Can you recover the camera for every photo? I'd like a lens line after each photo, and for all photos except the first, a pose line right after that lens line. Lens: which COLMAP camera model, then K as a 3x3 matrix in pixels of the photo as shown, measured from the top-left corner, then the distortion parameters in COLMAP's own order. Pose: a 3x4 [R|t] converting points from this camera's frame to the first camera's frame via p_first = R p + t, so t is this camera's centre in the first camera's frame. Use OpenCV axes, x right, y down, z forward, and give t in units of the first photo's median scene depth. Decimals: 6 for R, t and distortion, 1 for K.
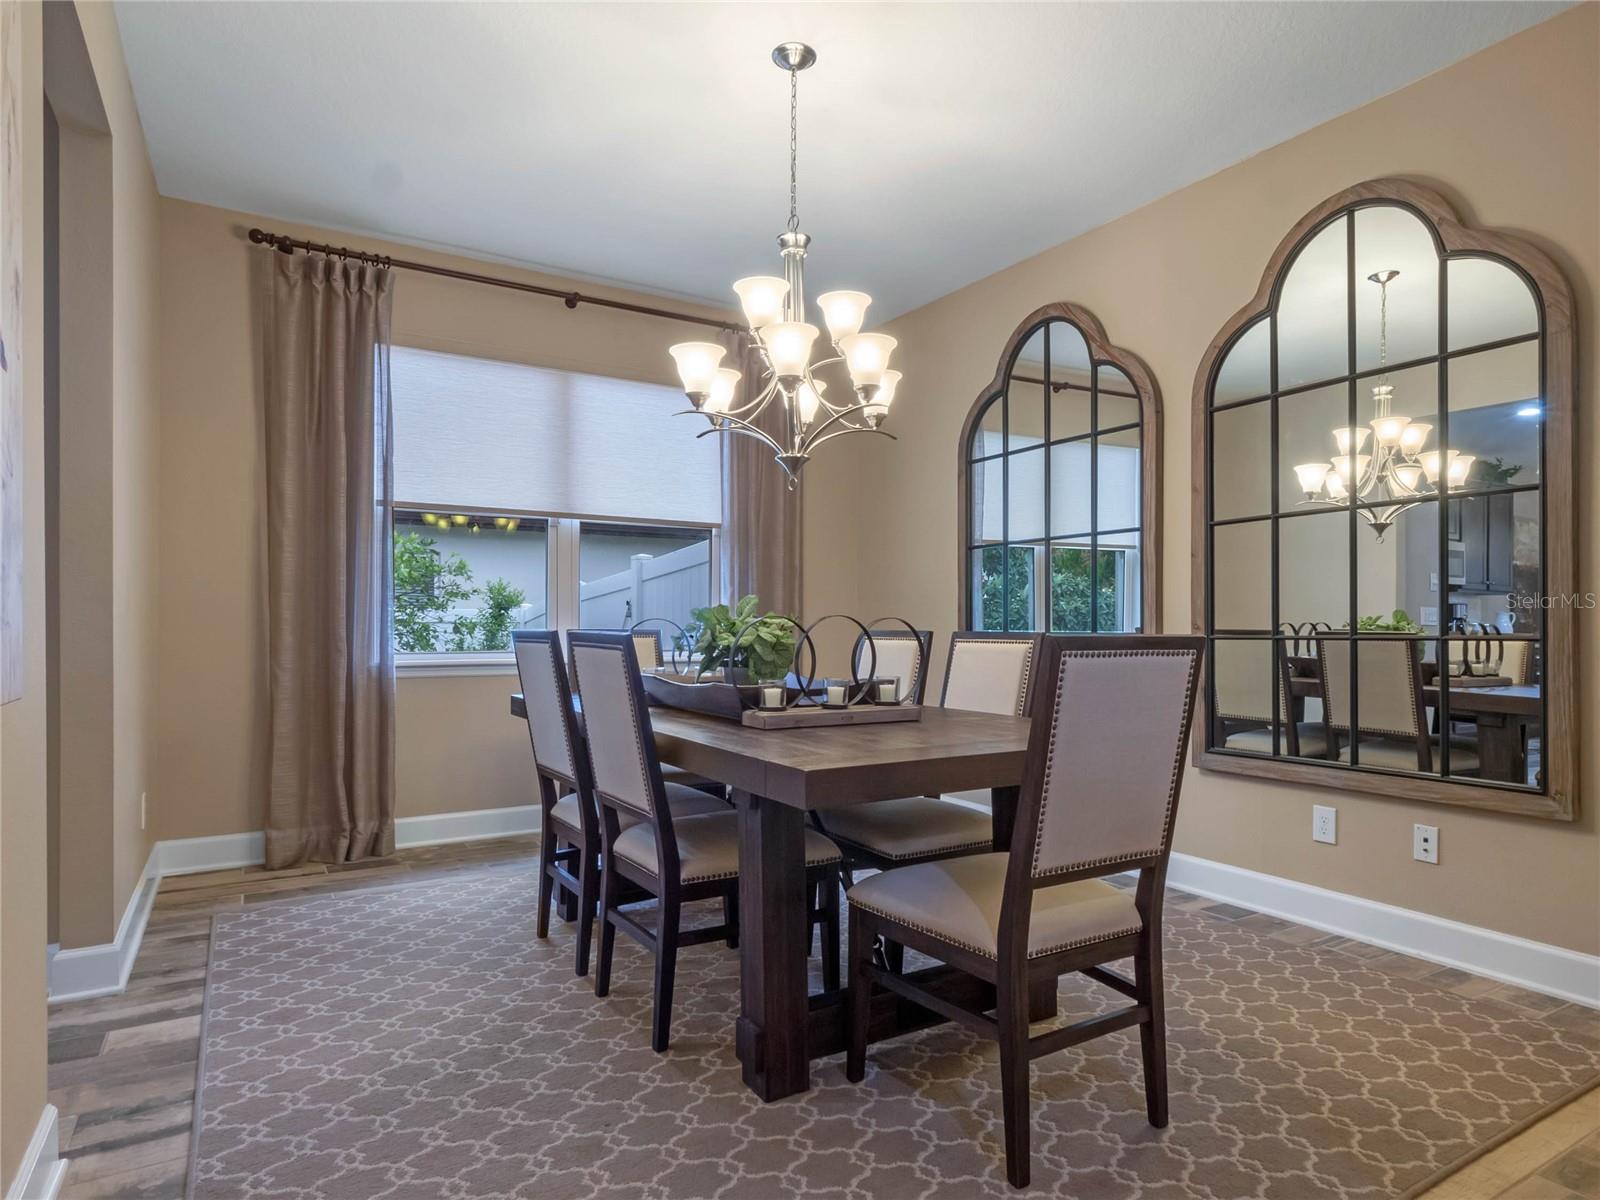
lens RADIAL K [[909.5, 0, 804.8], [0, 909.5, 612.4], [0, 0, 1]] dist [0.027639, 0.001005]
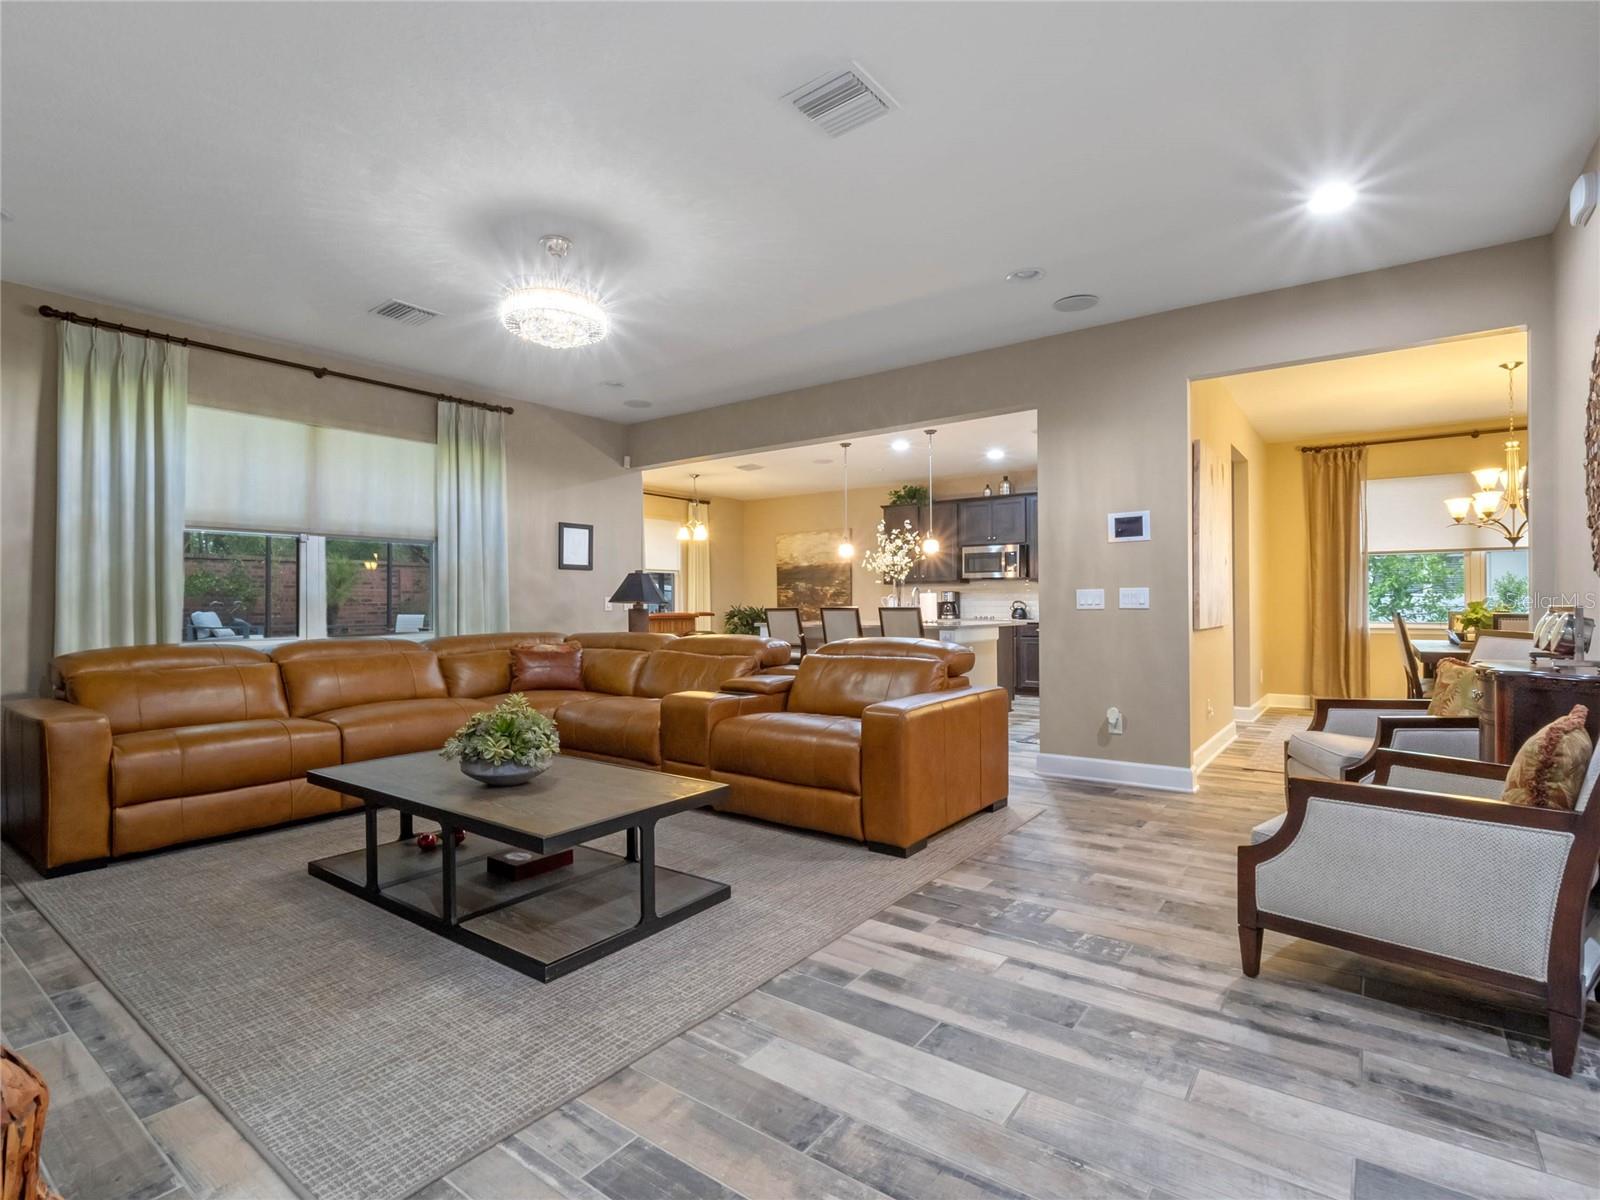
lens RADIAL K [[786.7, 0, 794.6], [0, 786.7, 605.5], [0, 0, 1]] dist [0.001610, 0.000812]
pose [[0.381260, -0.003809, -0.924460, 0.793713], [0.011146, 0.999938, 0.000477, -0.012241], [0.924401, -0.010486, 0.381279, -1.017685]]
